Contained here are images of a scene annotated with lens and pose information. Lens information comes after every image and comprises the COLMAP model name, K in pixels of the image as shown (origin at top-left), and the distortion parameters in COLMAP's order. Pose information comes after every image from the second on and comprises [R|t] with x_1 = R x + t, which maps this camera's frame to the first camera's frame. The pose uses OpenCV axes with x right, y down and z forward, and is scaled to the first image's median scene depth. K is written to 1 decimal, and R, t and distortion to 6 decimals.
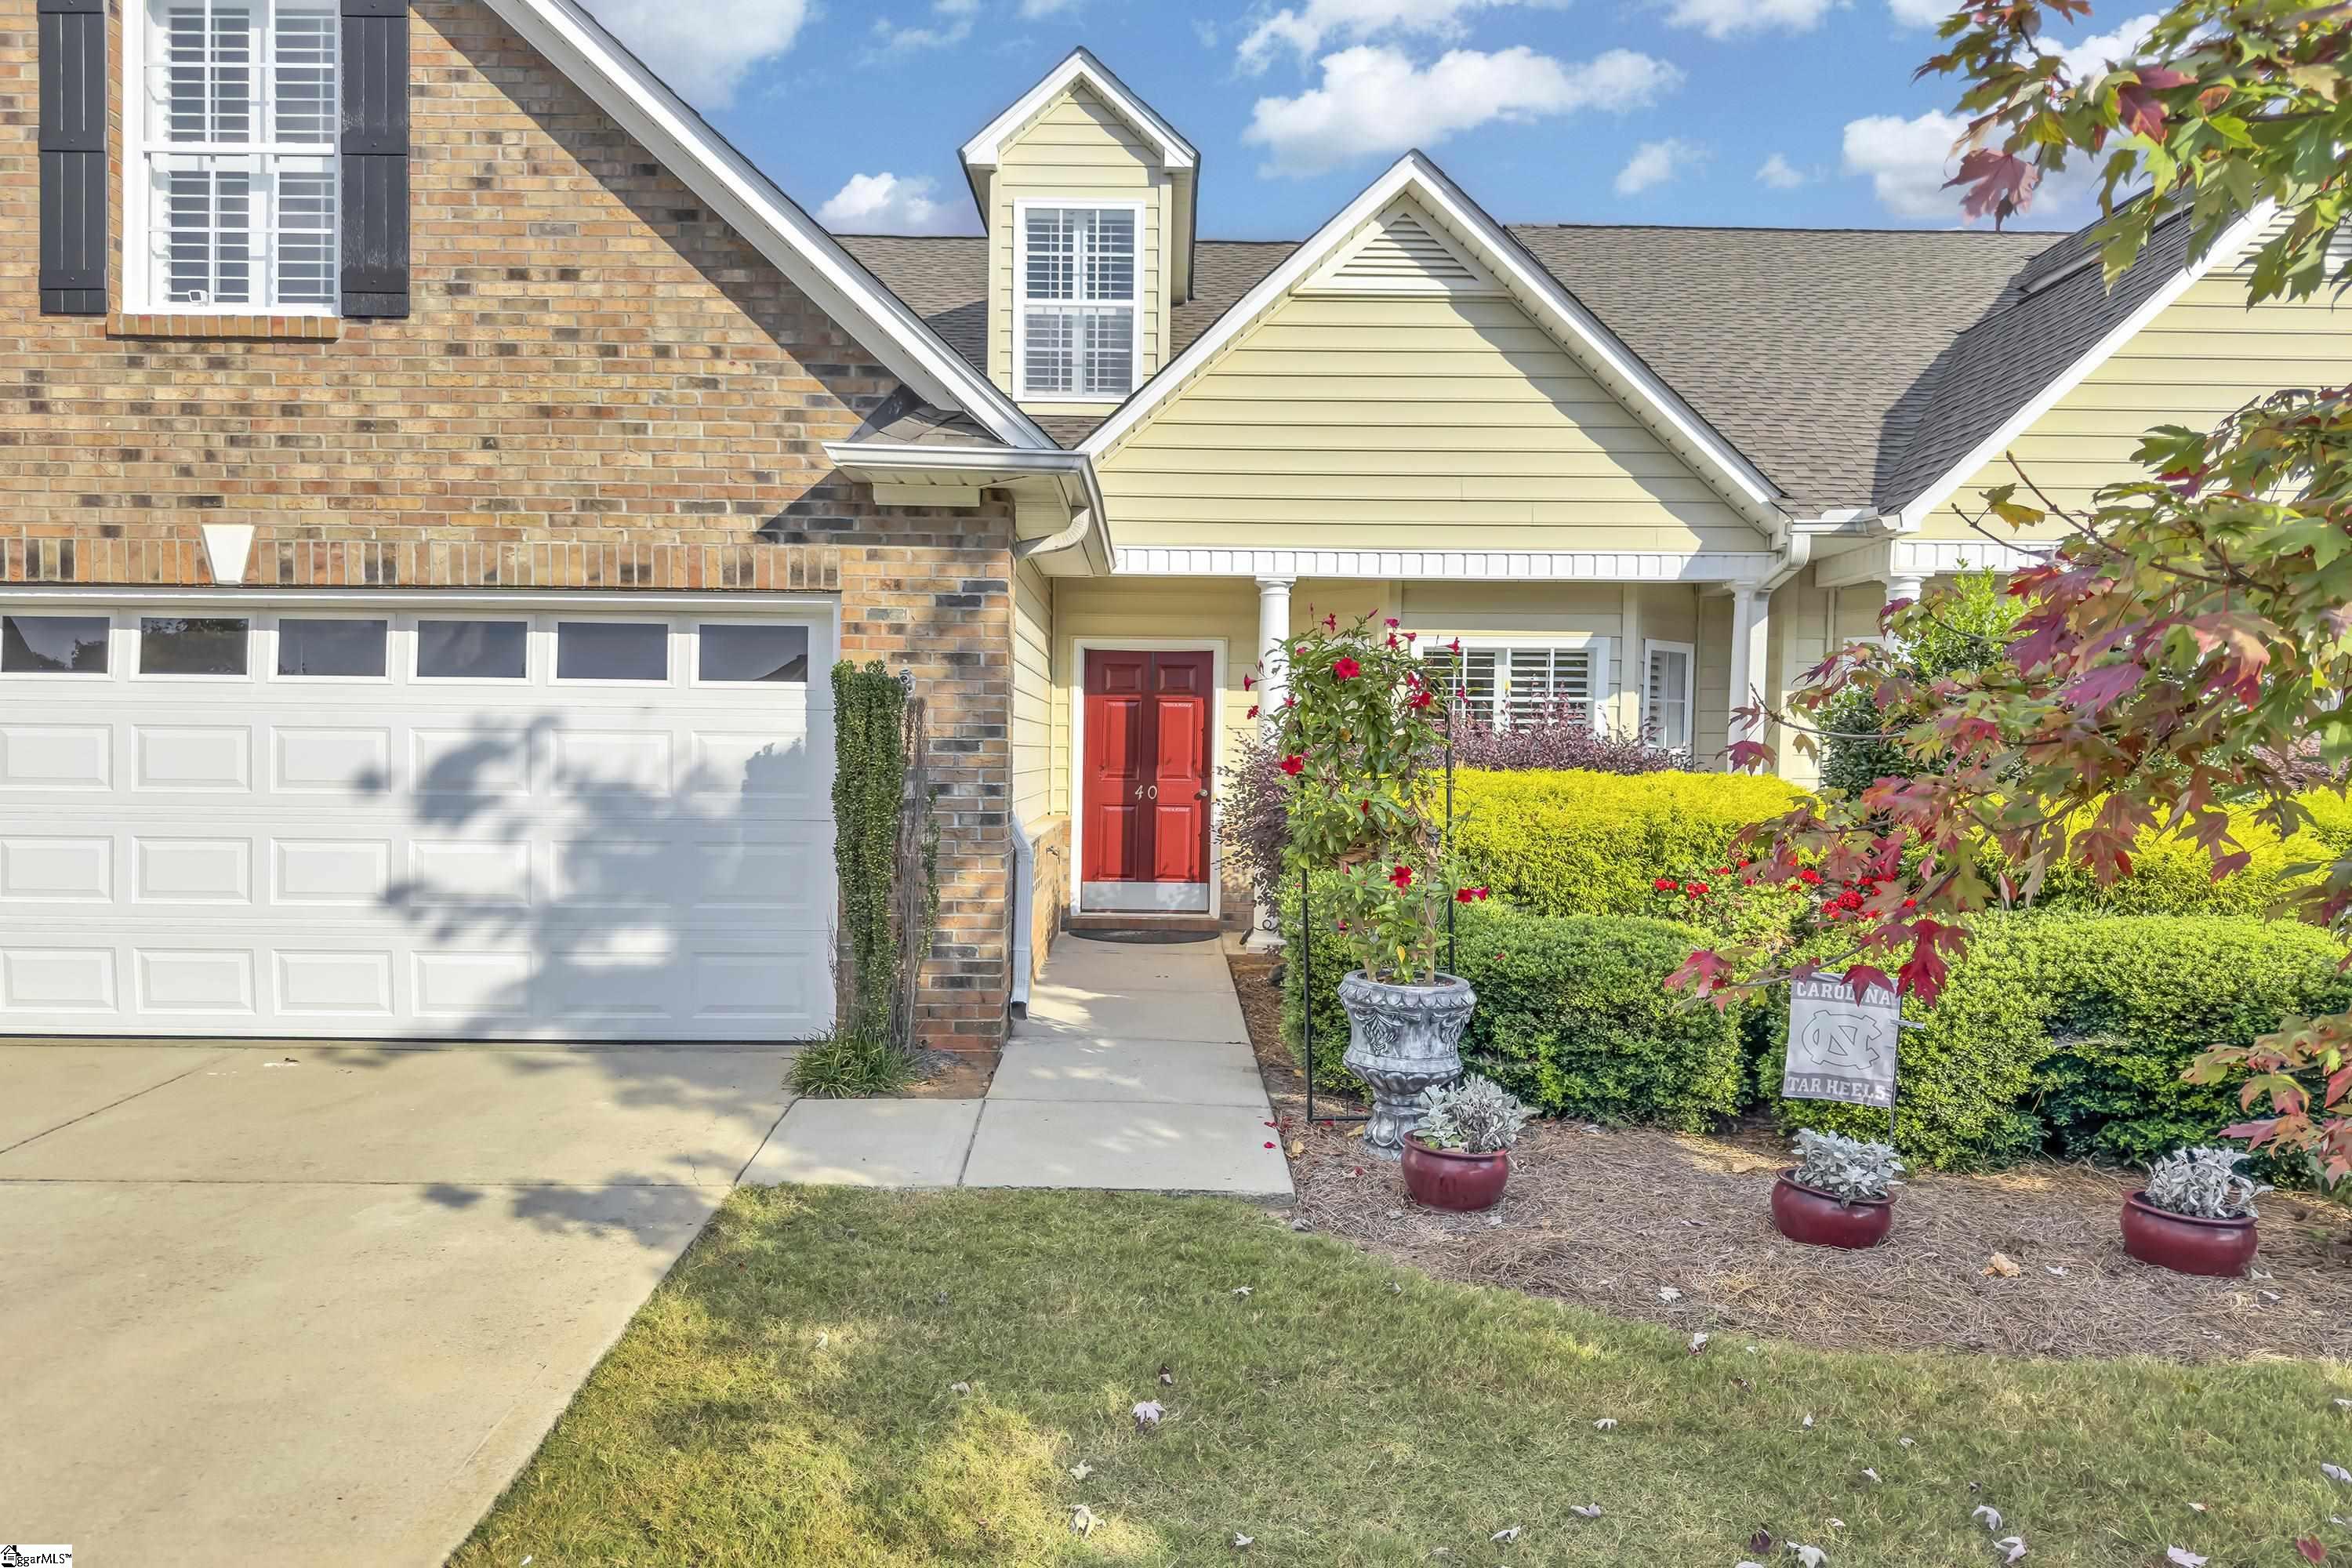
lens RADIAL K [[1656.1, 0, 1176.0], [0, 1656.1, 784.0], [0, 0, 1]] dist [0.108556, -0.180631]
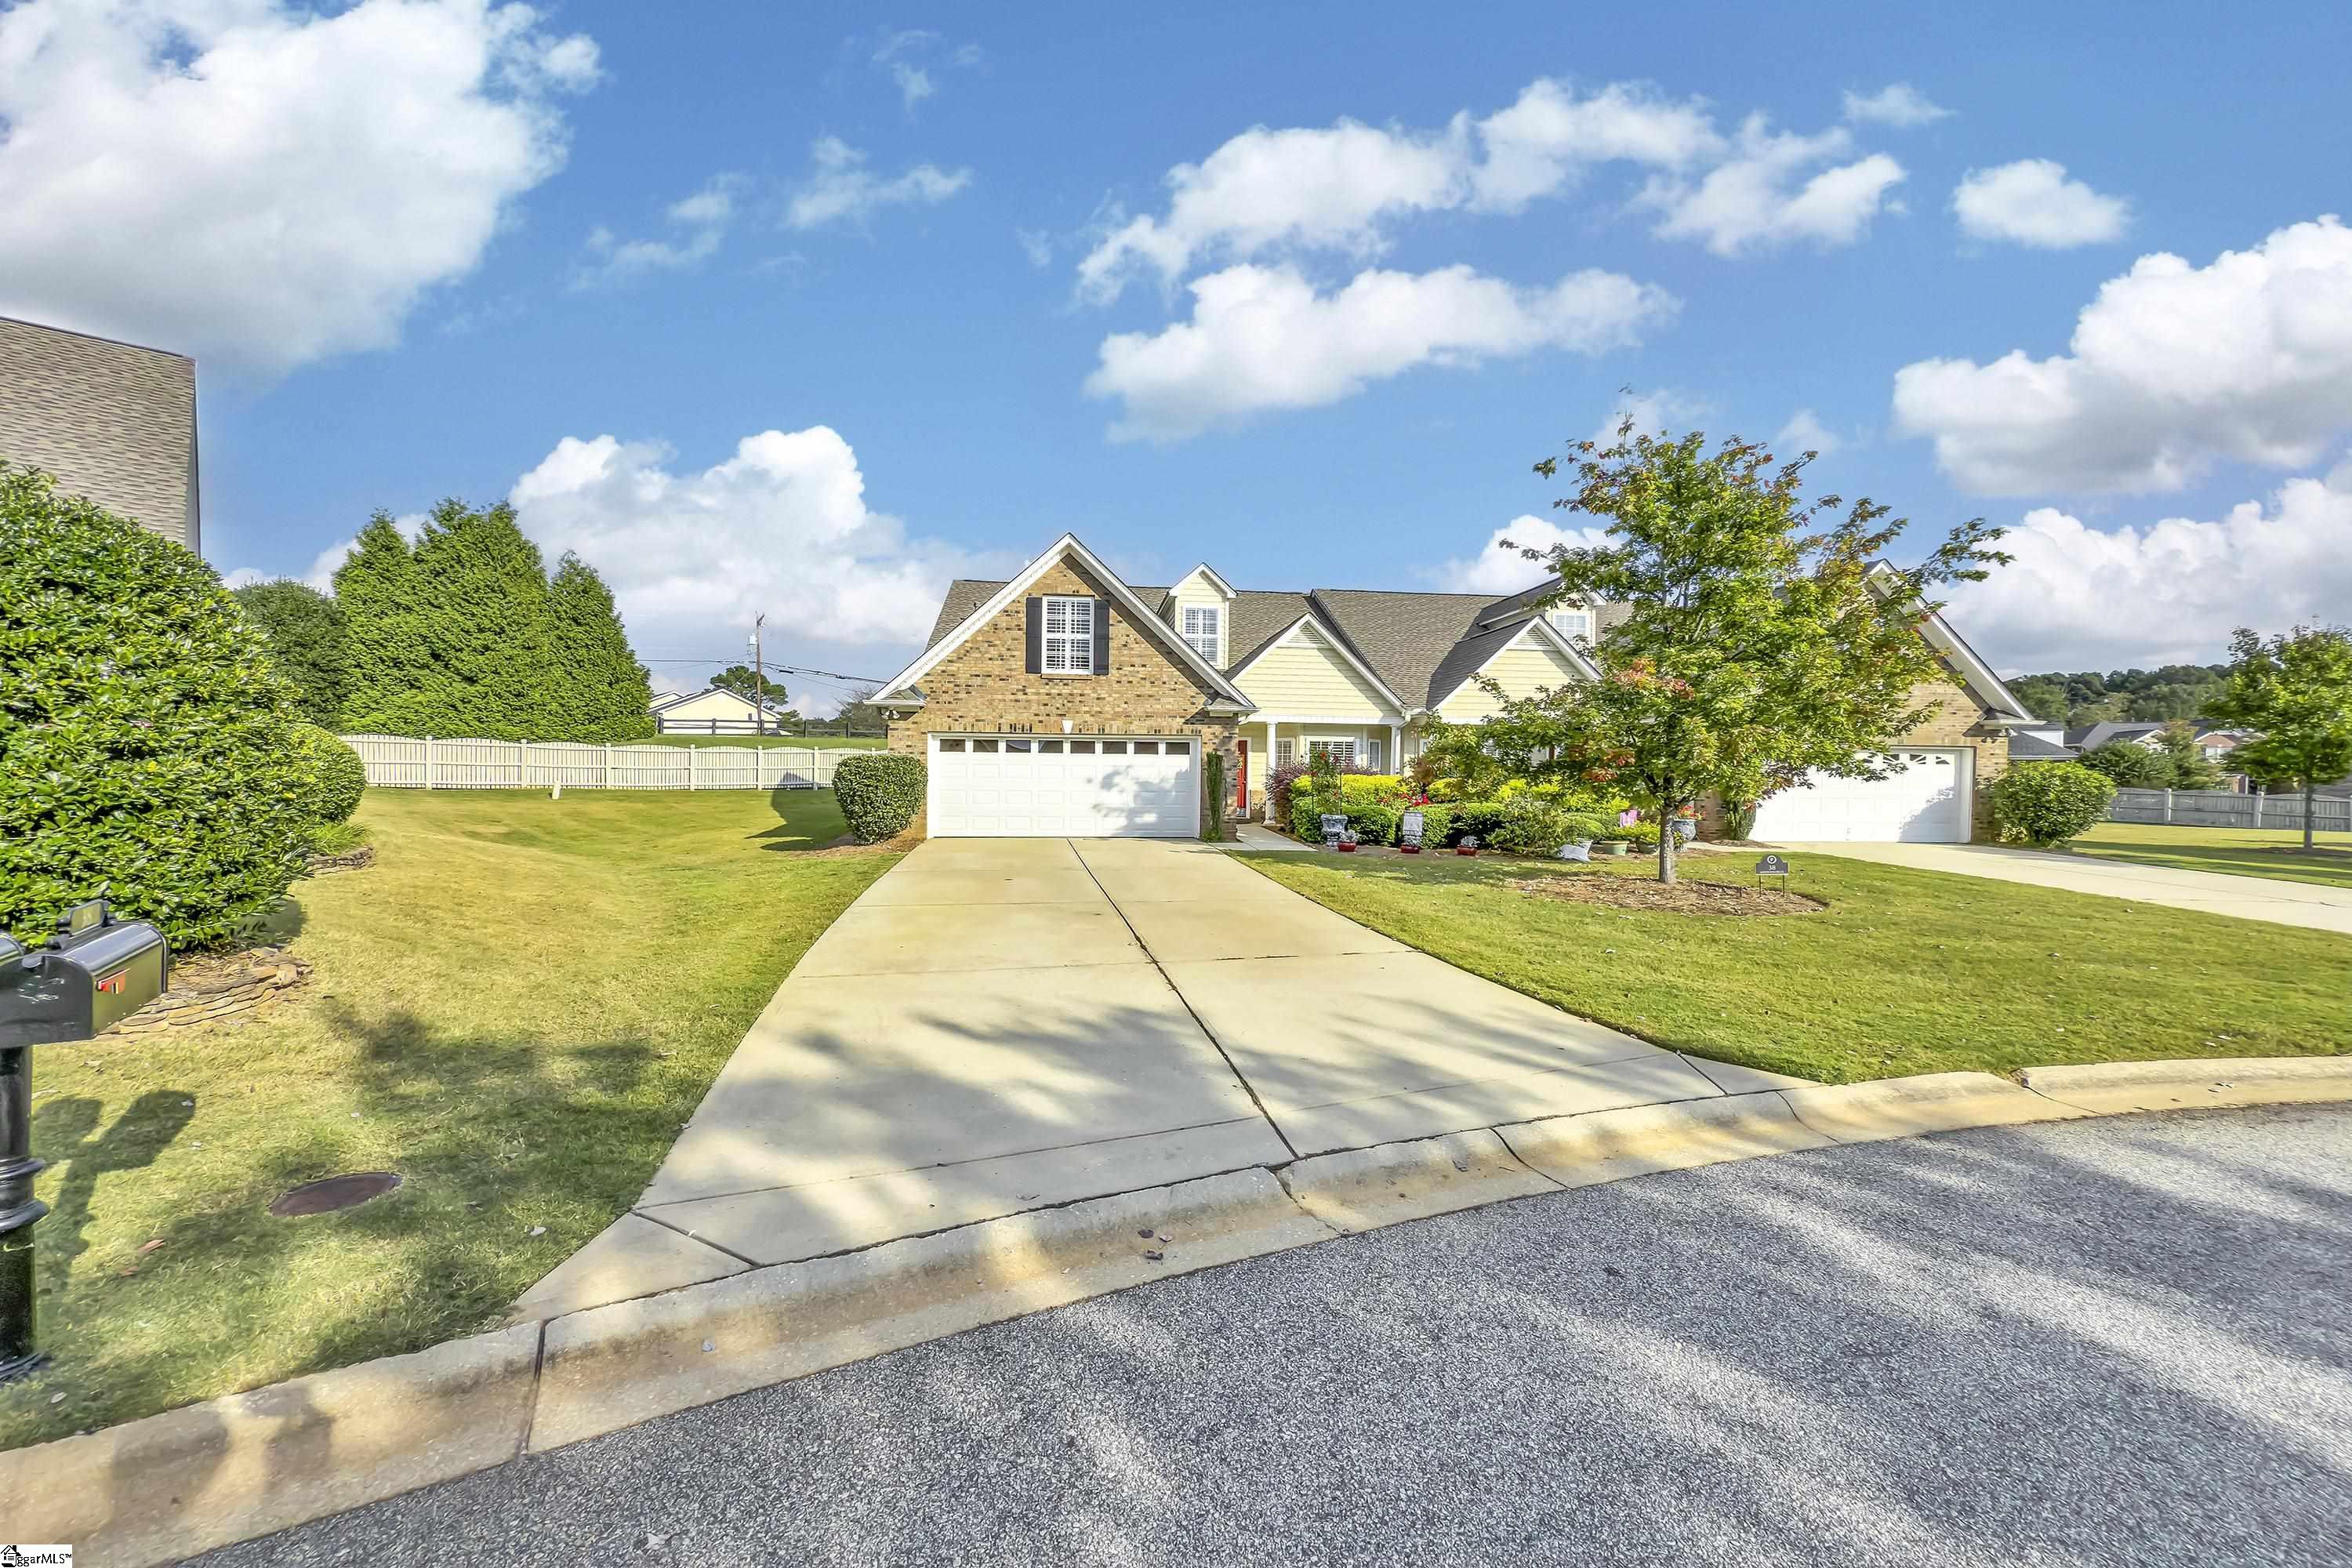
lens RADIAL K [[944.3, 0, 1182.6], [0, 944.3, 778.4], [0, 0, 1]] dist [0.000201, 0.000269]
pose [[0.993845, -0.002131, 0.110755, -0.536514], [0.002928, 0.999971, -0.007035, 0.019109], [-0.110737, 0.007316, 0.993823, -1.535770]]
